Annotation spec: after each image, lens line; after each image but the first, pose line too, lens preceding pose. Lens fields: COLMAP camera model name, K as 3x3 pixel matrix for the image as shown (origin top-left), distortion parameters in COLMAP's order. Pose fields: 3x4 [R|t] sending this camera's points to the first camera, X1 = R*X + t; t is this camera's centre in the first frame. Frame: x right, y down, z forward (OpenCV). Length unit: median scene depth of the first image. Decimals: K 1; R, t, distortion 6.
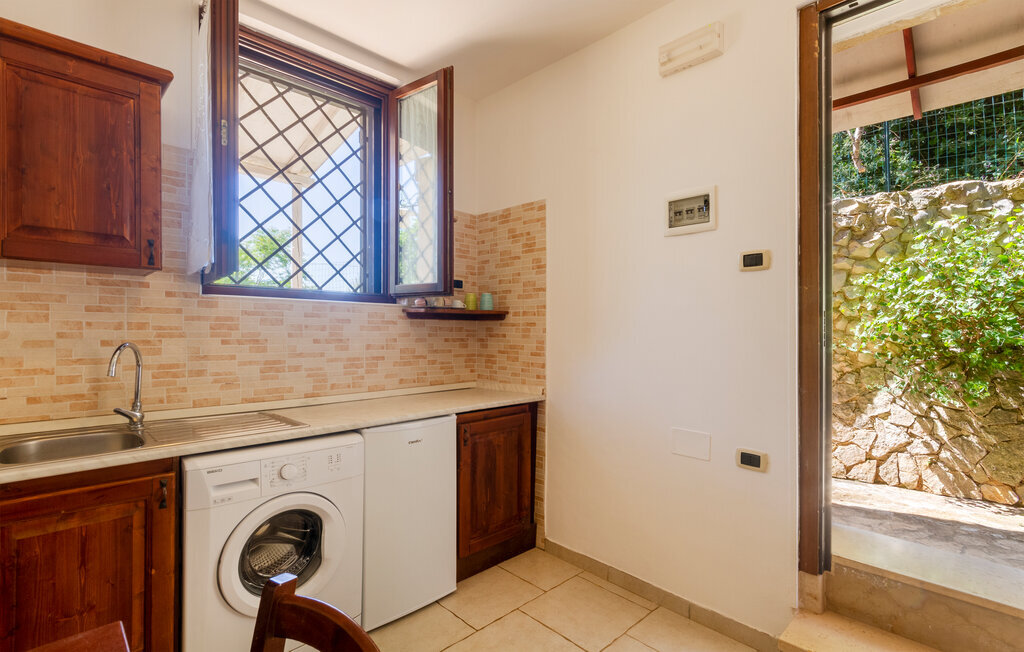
lens RADIAL K [[477.1, 0, 504.4], [0, 477.1, 335.8], [0, 0, 1]] dist [0.007584, 0.001840]
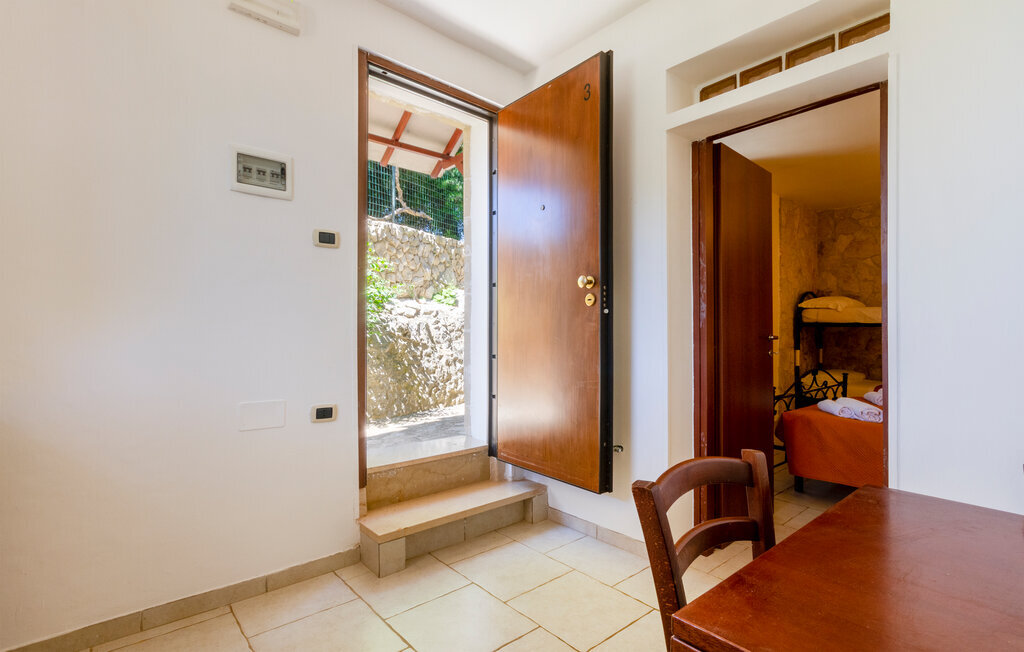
lens RADIAL K [[477.1, 0, 522.5], [0, 477.1, 333.8], [0, 0, 1]] dist [0.007584, 0.001840]
pose [[0.059080, -0.011246, 0.998190, -0.558338], [0.001125, 0.999937, 0.011199, 0.055034], [-0.998253, 0.000461, 0.059089, 0.429038]]
